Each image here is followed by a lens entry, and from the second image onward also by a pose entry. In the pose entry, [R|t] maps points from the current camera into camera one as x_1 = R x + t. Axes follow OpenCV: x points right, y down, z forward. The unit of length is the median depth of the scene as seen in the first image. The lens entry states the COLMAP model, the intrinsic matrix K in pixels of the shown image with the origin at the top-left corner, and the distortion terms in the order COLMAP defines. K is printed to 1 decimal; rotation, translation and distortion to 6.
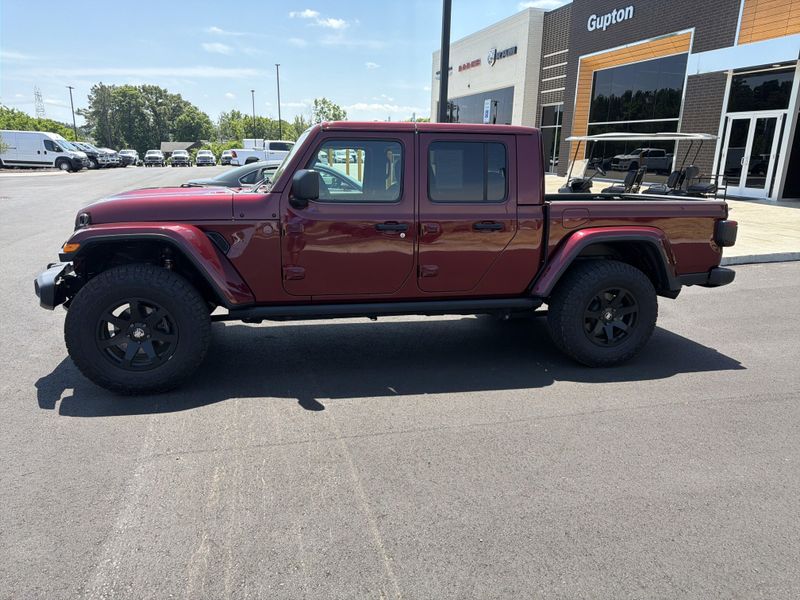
lens RADIAL K [[568.2, 0, 400.0], [0, 568.2, 299.3], [0, 0, 1]] dist [0.025270, -0.031341]
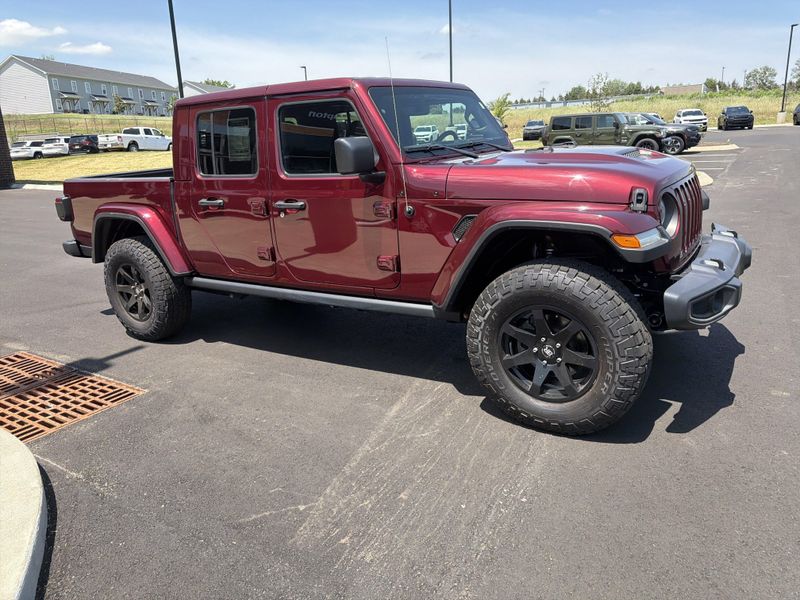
lens RADIAL K [[568.2, 0, 400.4], [0, 568.2, 295.7], [0, 0, 1]] dist [0.025270, -0.031341]
pose [[-0.673065, -0.178762, 0.717654, -0.668657], [0.217567, 0.879555, 0.423140, -0.324860], [-0.706858, 0.440939, -0.553105, 1.371806]]
